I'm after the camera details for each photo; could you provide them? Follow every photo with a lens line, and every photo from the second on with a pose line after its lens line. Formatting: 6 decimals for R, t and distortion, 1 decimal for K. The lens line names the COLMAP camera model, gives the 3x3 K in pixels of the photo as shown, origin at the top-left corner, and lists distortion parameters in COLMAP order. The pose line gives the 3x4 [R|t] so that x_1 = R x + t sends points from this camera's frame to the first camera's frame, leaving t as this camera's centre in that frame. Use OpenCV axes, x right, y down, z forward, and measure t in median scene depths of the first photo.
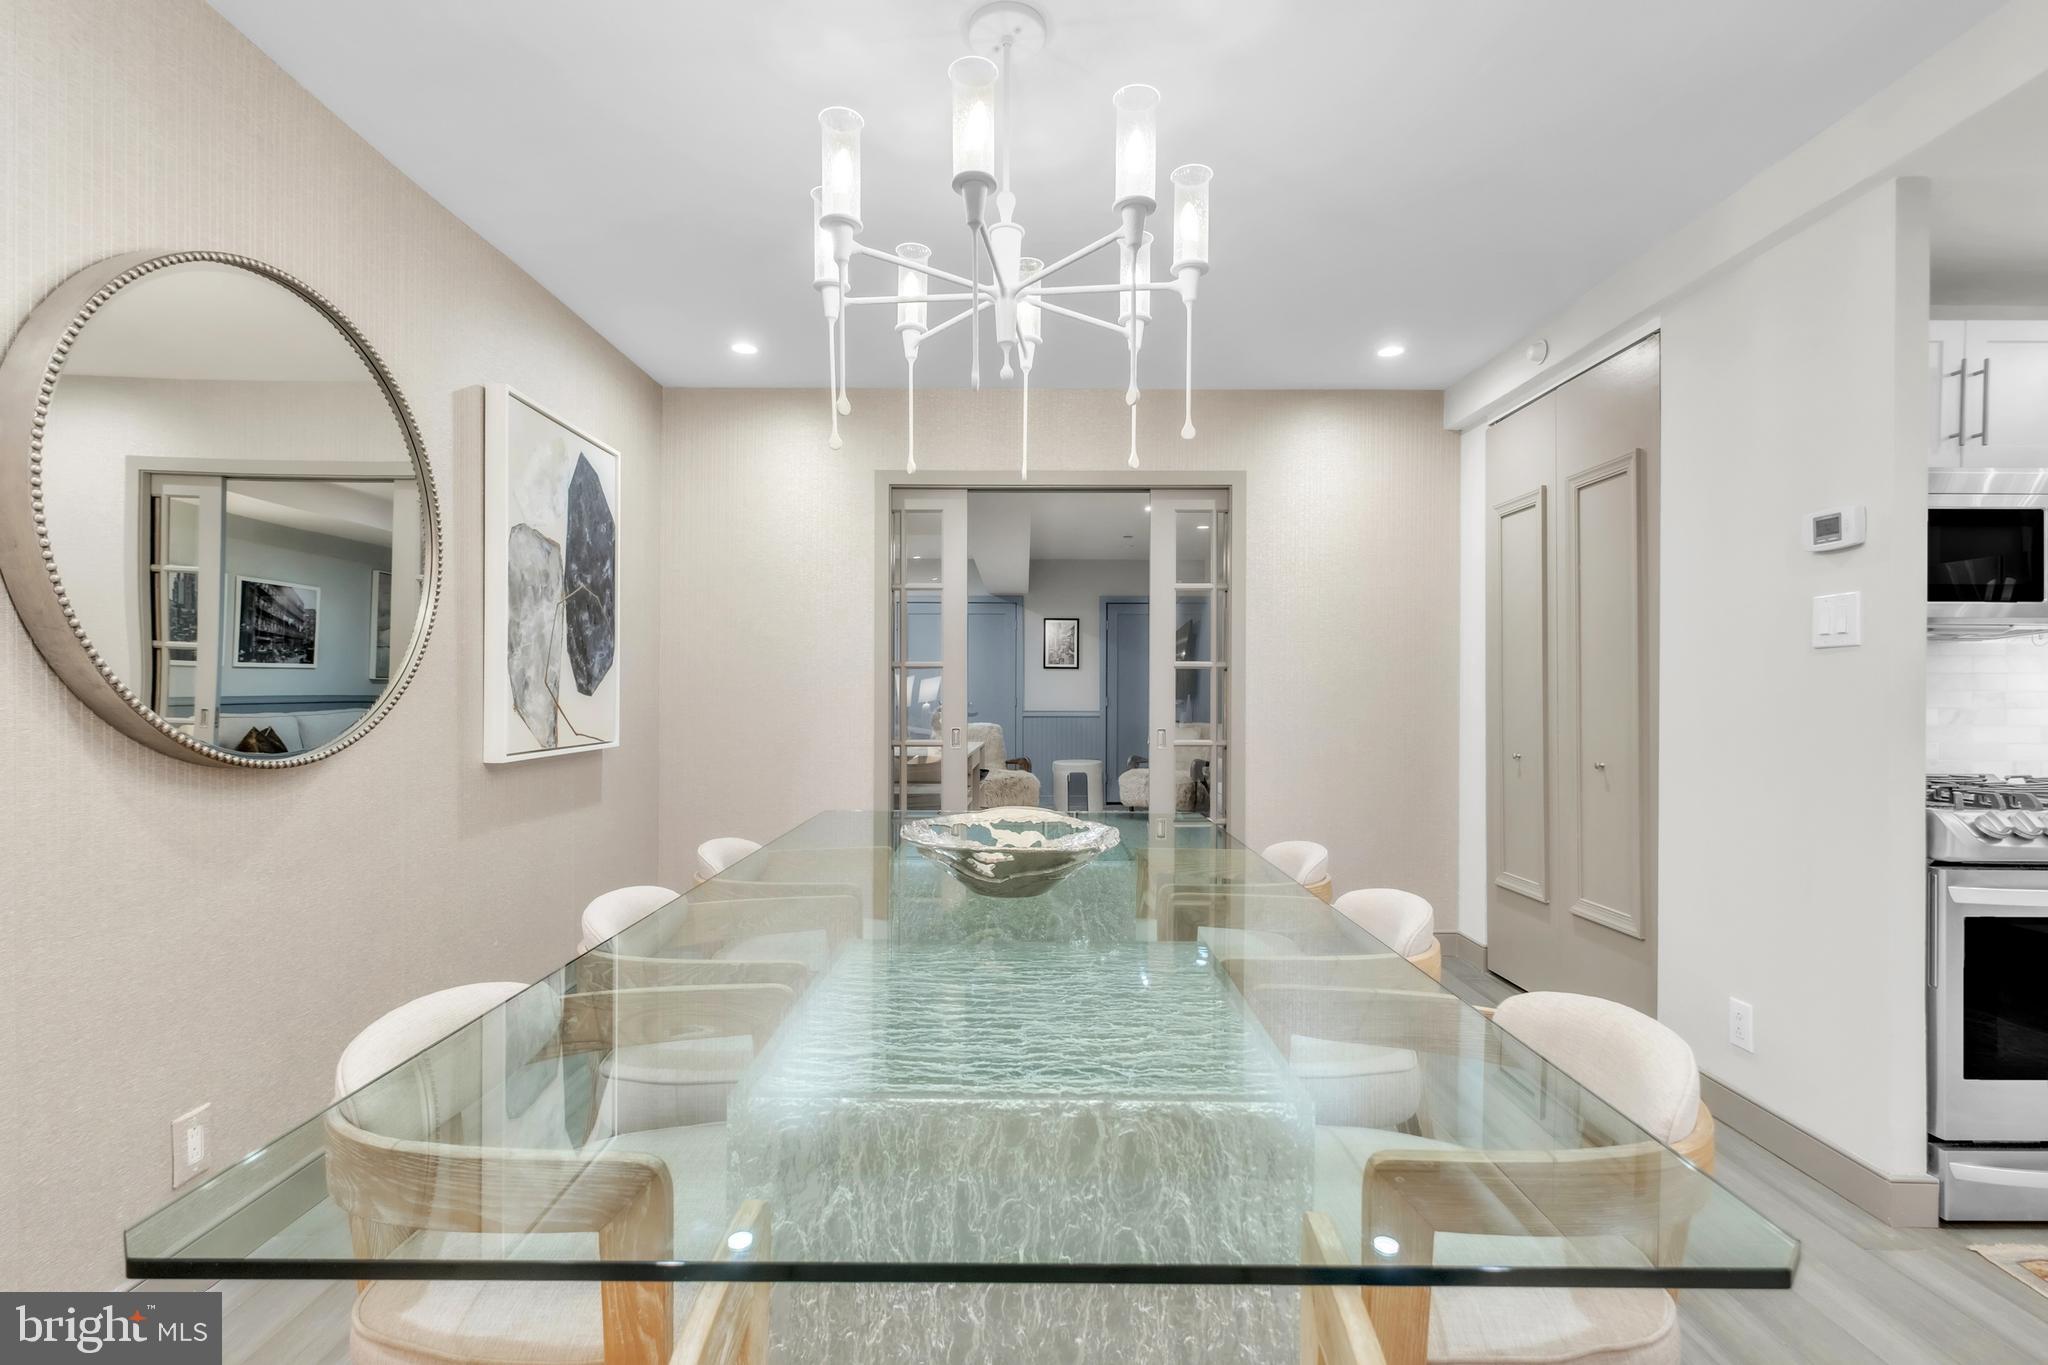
lens RADIAL K [[947.1, 0, 1022.8], [0, 947.1, 692.6], [0, 0, 1]] dist [0.000304, -0.000035]
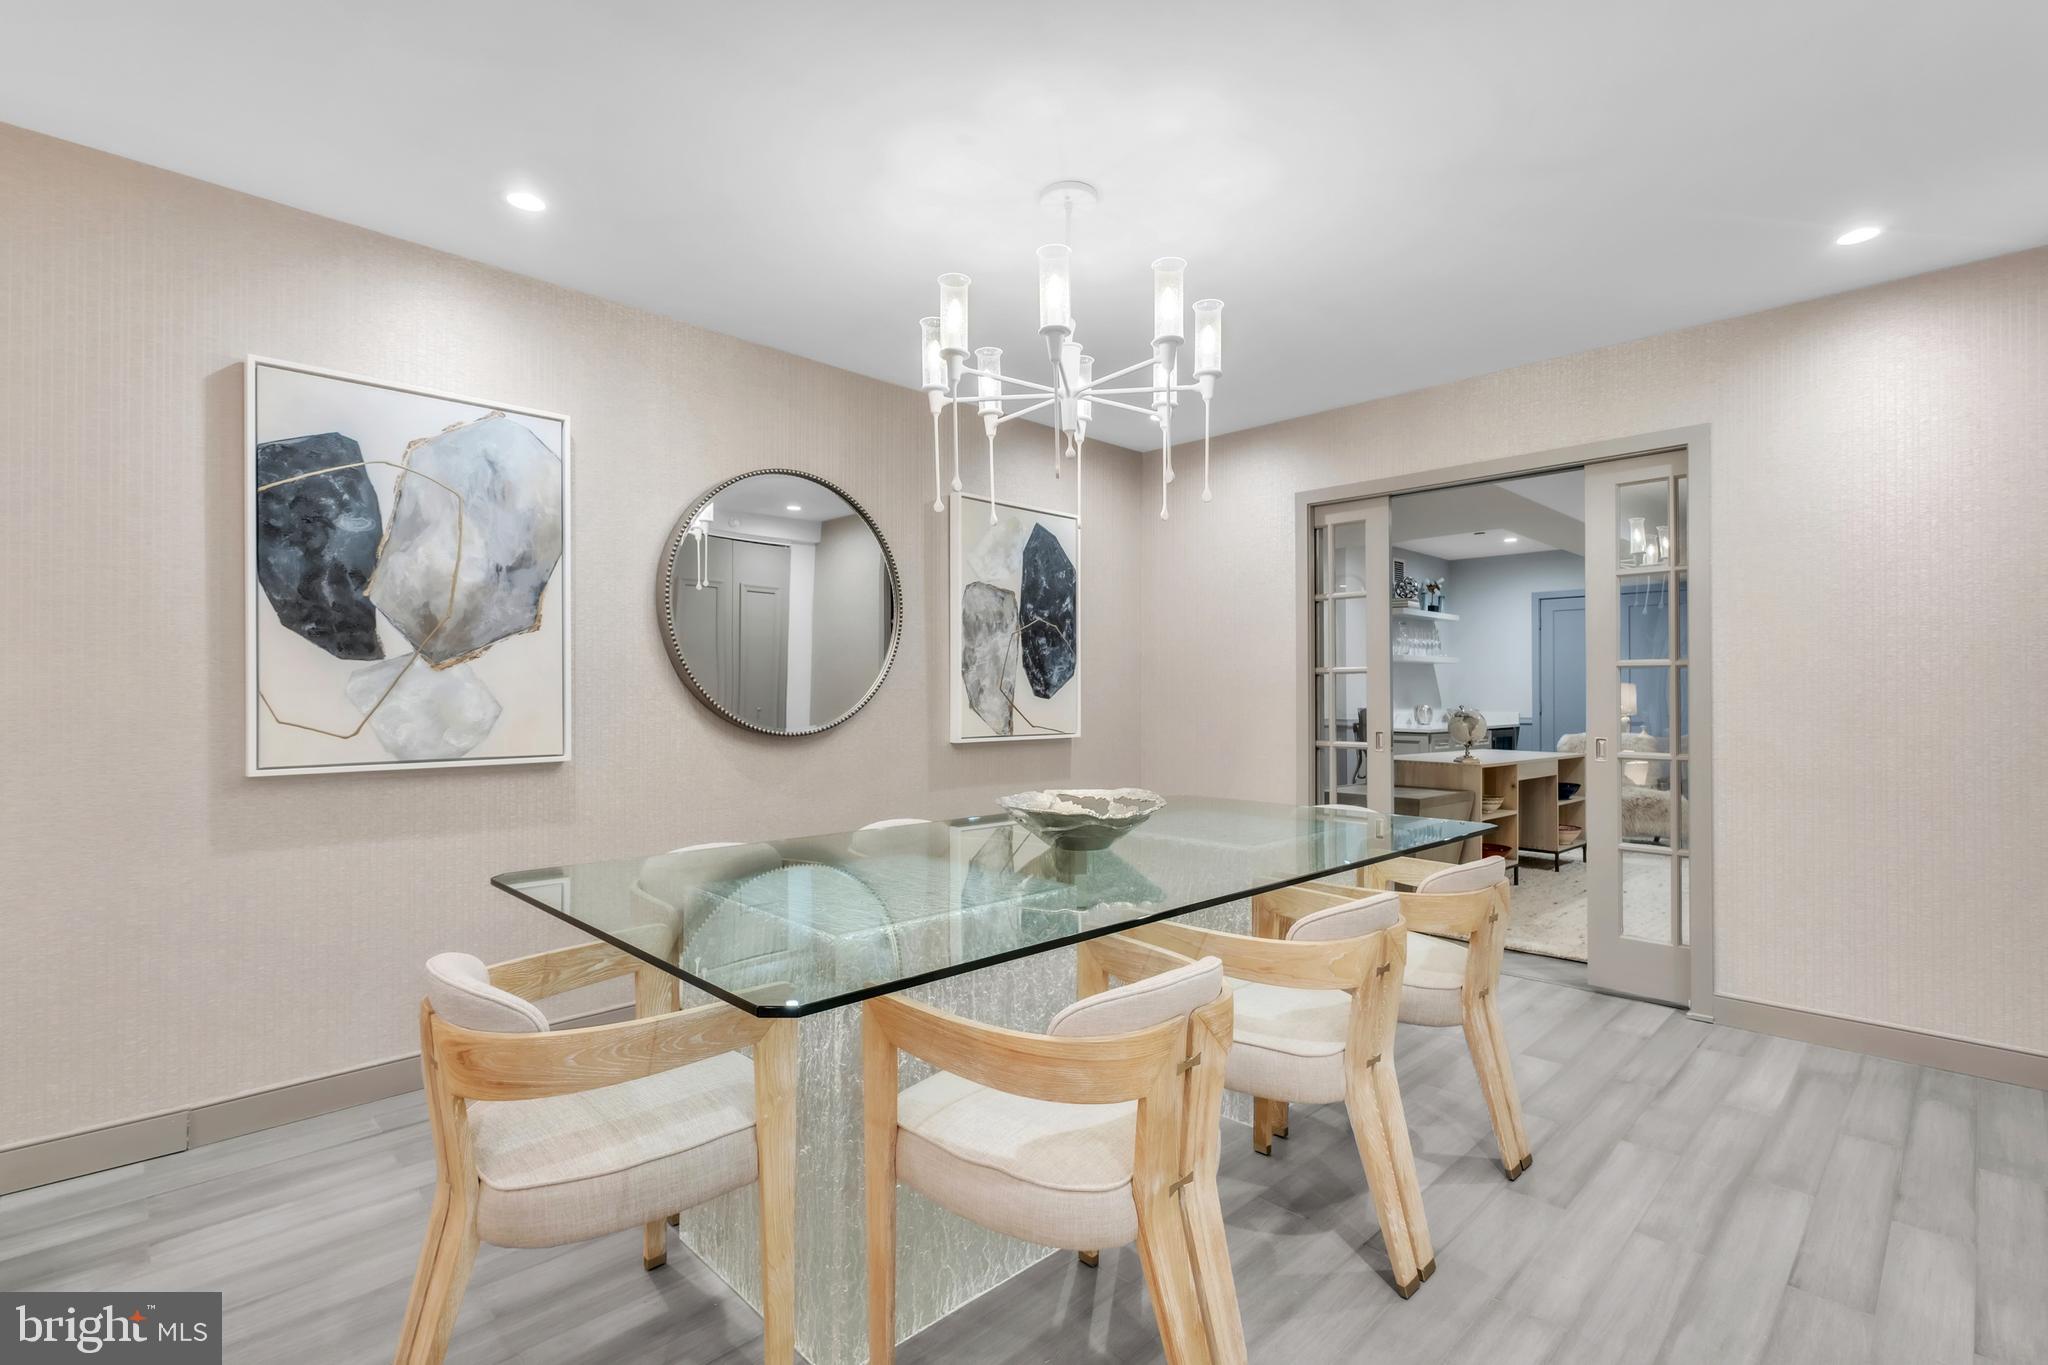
lens RADIAL K [[947.1, 0, 1022.8], [0, 947.1, 692.6], [0, 0, 1]] dist [0.000304, -0.000035]
pose [[0.700093, -0.003663, -0.714043, 0.512371], [-0.001102, 0.999980, -0.006210, 0.003072], [0.714051, 0.005134, 0.700075, 0.018069]]
